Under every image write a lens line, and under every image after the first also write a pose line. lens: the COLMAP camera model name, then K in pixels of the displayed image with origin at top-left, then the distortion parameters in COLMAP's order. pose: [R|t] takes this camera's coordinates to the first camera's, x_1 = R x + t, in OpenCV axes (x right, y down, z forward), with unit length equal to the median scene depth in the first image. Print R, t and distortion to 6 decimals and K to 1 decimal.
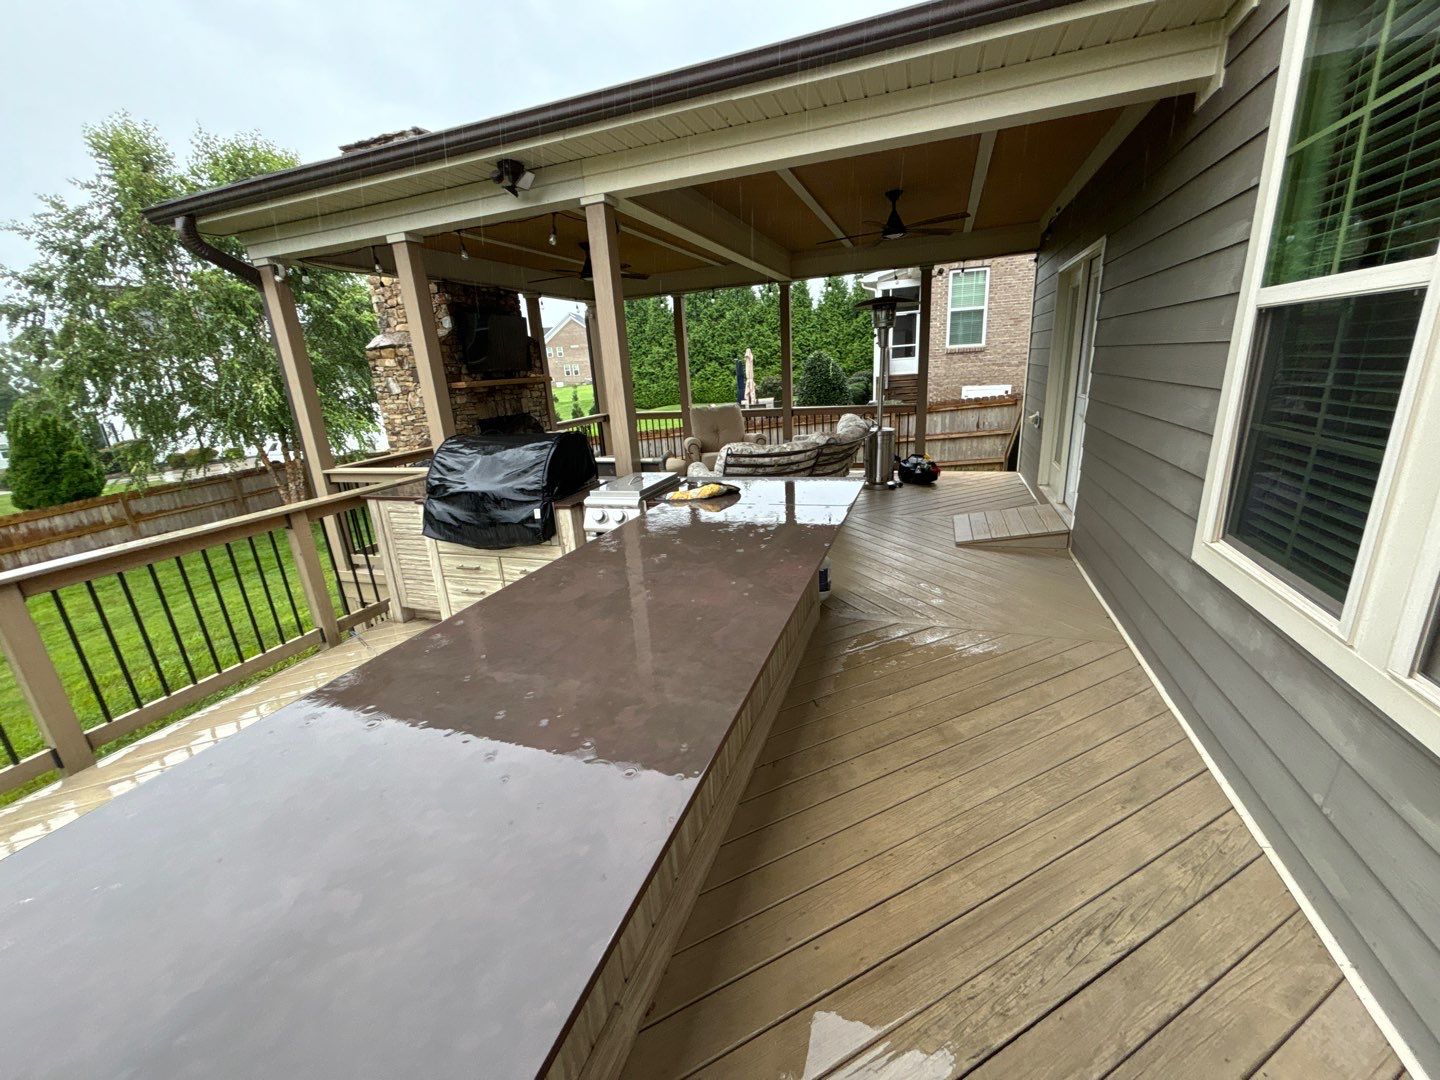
lens RADIAL K [[579.1, 0, 721.2], [0, 579.1, 535.3], [0, 0, 1]] dist [0.000186, -0.000449]
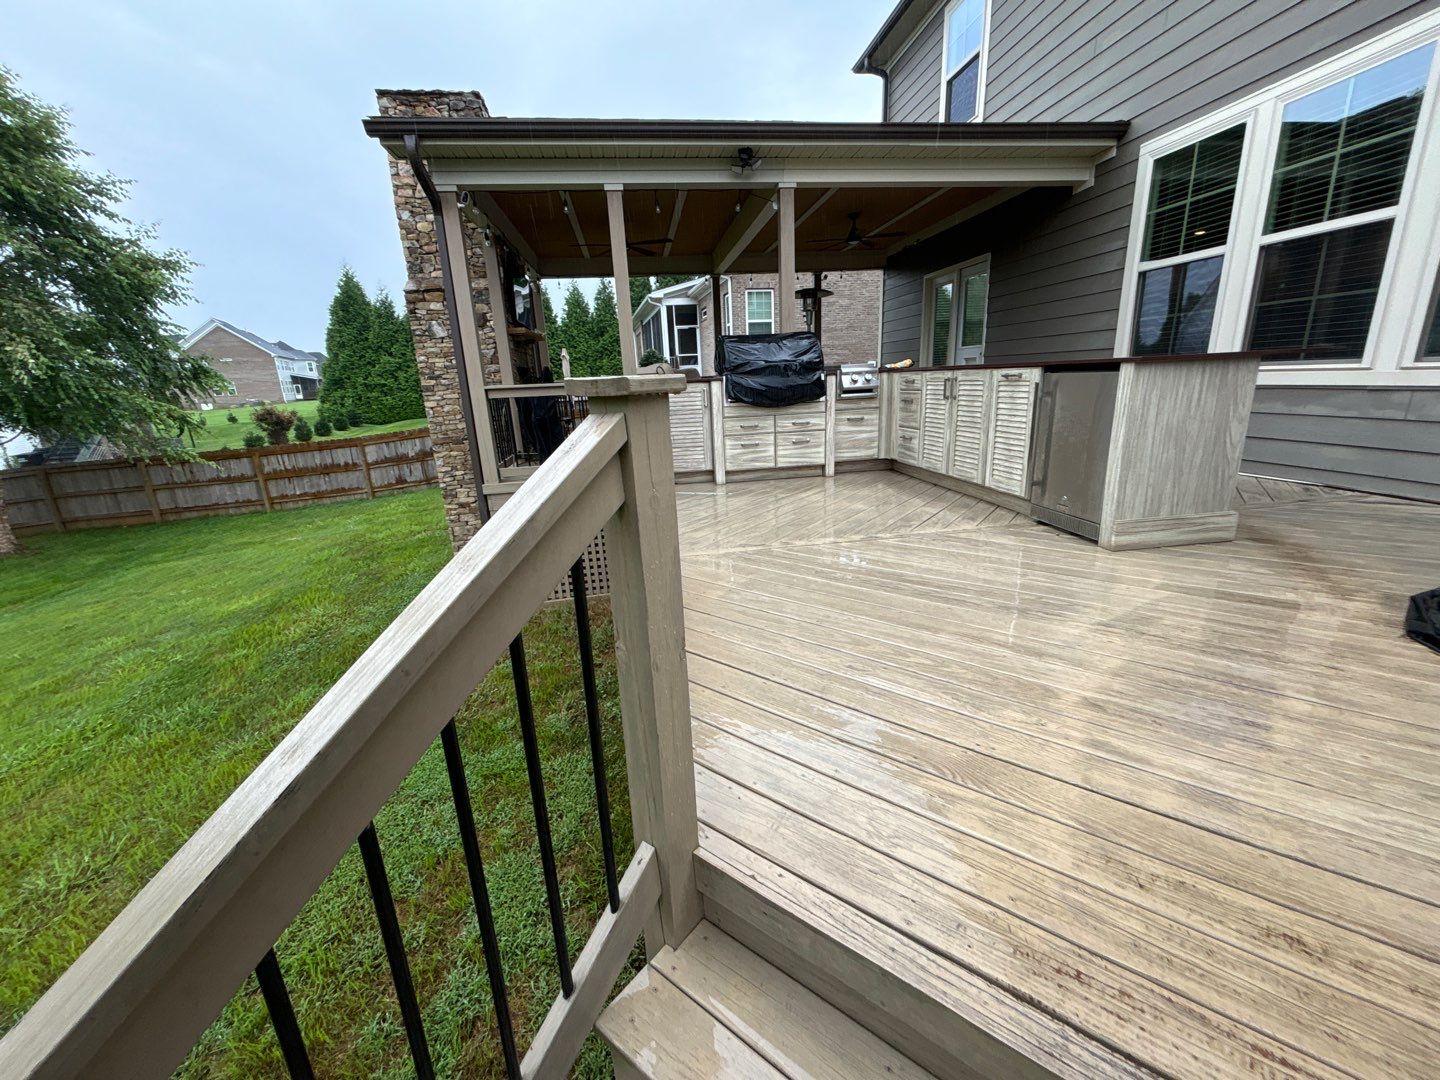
lens RADIAL K [[579.1, 0, 719.2], [0, 579.1, 537.7], [0, 0, 1]] dist [0.000186, -0.000449]
pose [[0.881487, -0.105364, 0.460303, -0.705644], [0.124159, 0.992205, -0.010649, 0.199965], [-0.455593, 0.066538, 0.887698, -0.125098]]
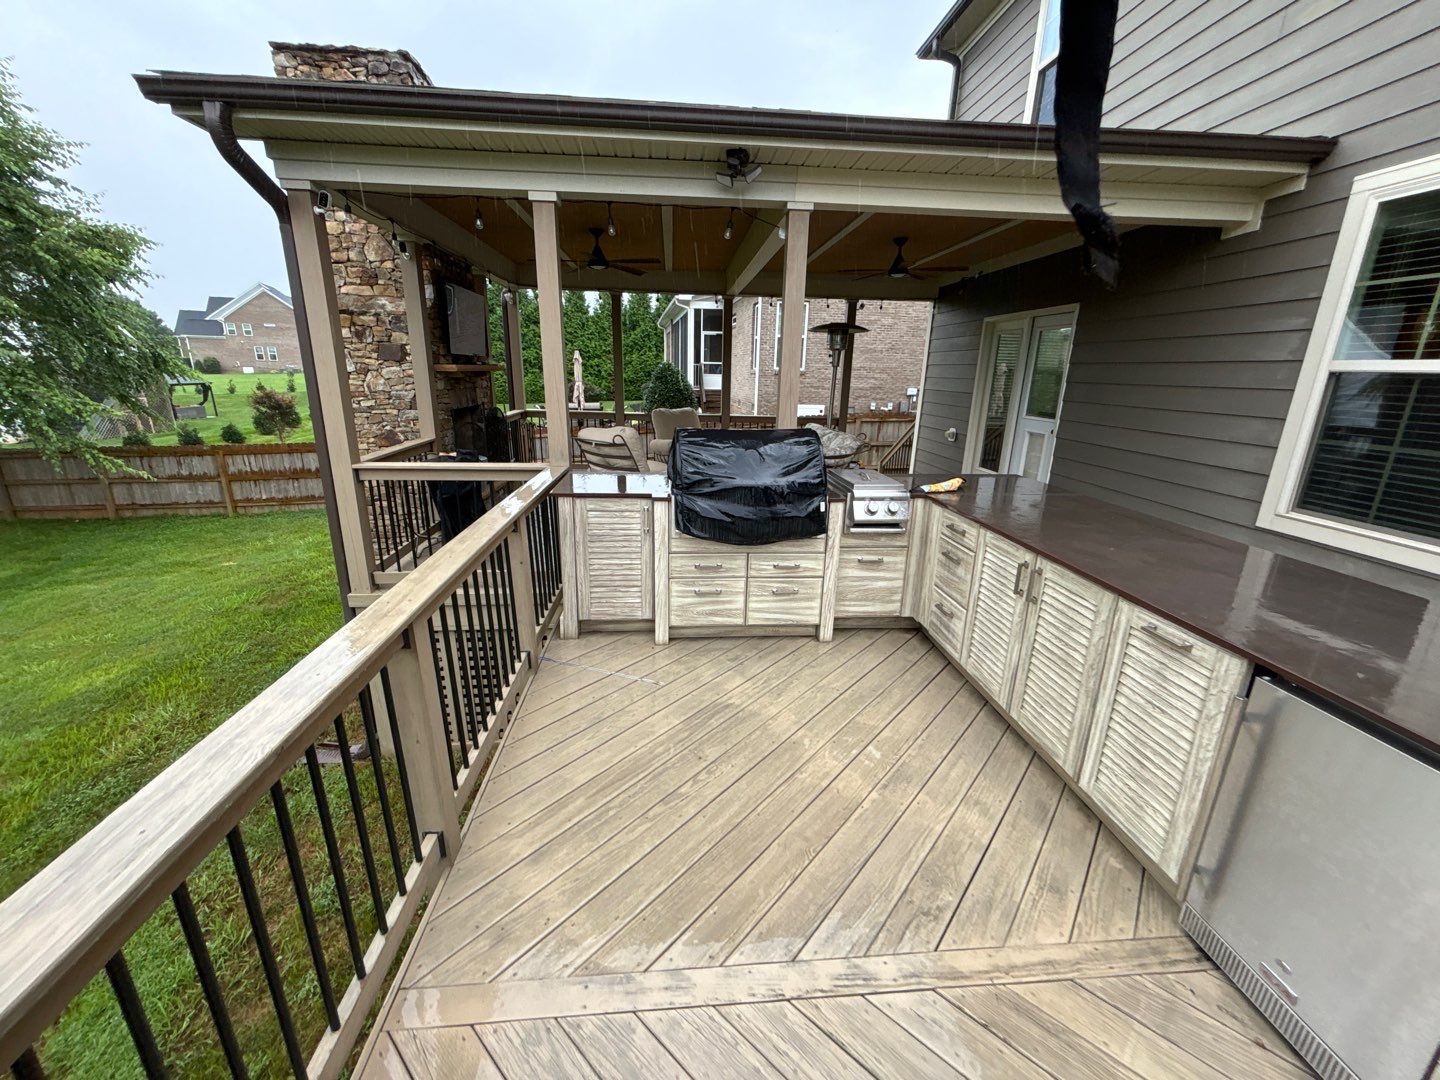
lens RADIAL K [[579.1, 0, 719.2], [0, 579.1, 539.6], [0, 0, 1]] dist [0.000186, -0.000449]
pose [[0.907095, -0.037569, 0.419246, -0.485774], [0.041171, 0.999152, 0.000457, 0.006797], [-0.418908, 0.016846, 0.907873, 0.076813]]
